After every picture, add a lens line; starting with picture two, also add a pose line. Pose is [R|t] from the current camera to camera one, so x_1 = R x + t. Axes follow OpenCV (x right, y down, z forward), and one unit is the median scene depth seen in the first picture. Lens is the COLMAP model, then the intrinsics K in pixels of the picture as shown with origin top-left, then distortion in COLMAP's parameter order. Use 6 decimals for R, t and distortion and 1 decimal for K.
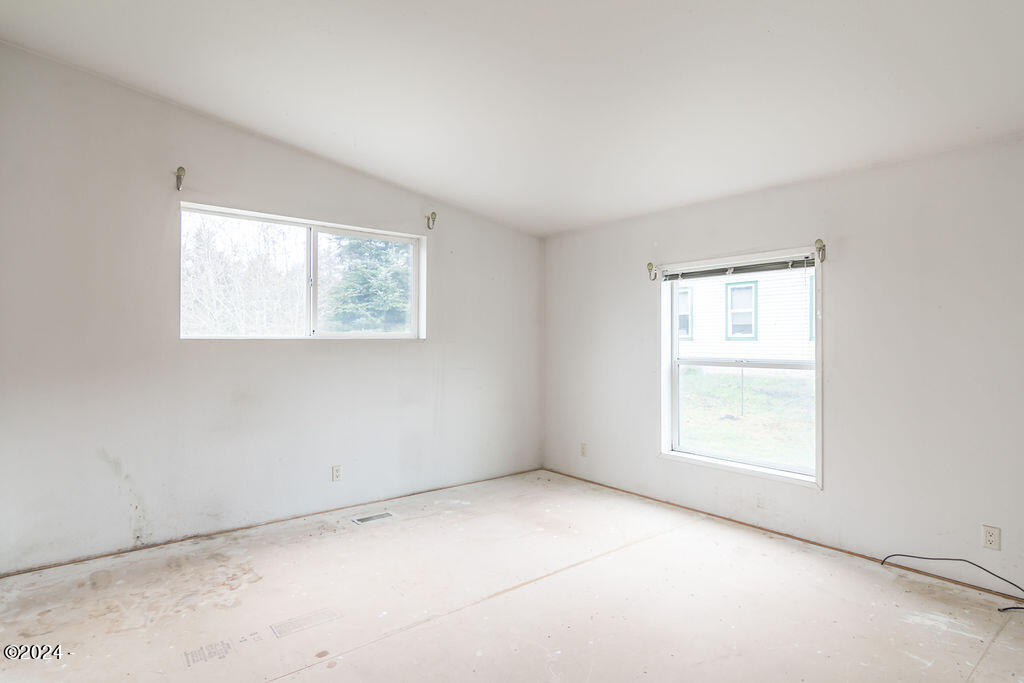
lens RADIAL K [[522.2, 0, 510.7], [0, 522.2, 341.4], [0, 0, 1]] dist [-0.001465, 0.001019]
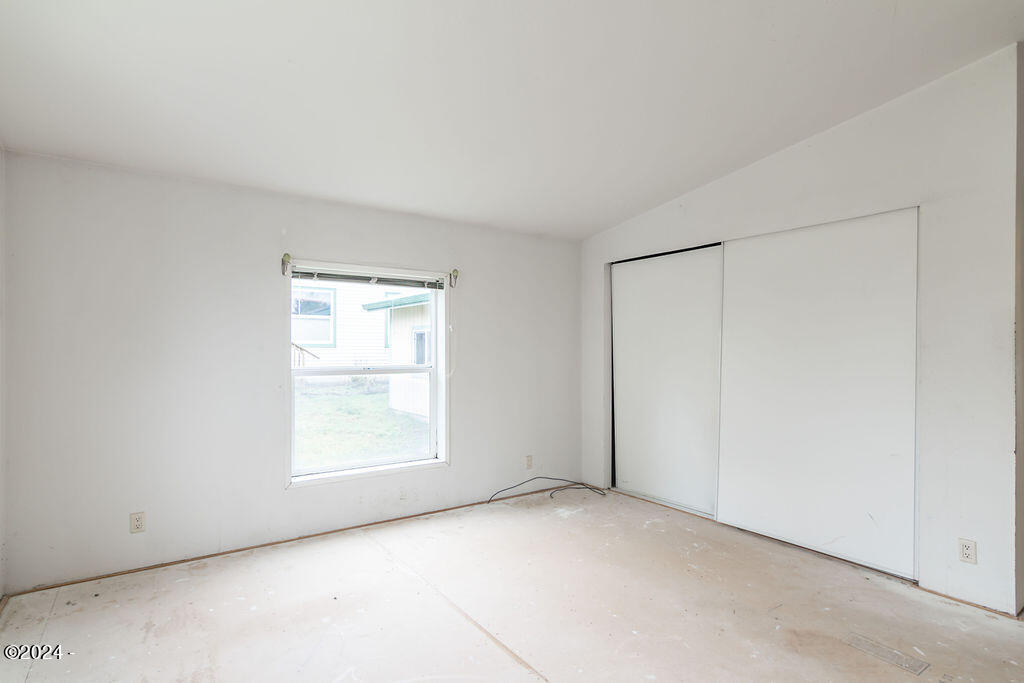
lens RADIAL K [[522.2, 0, 510.7], [0, 522.2, 341.4], [0, 0, 1]] dist [-0.001465, 0.001019]
pose [[0.092017, 0.007214, 0.995731, -0.595485], [-0.002808, 0.999972, -0.006985, -0.008784], [-0.995754, -0.002154, 0.092034, 0.661688]]
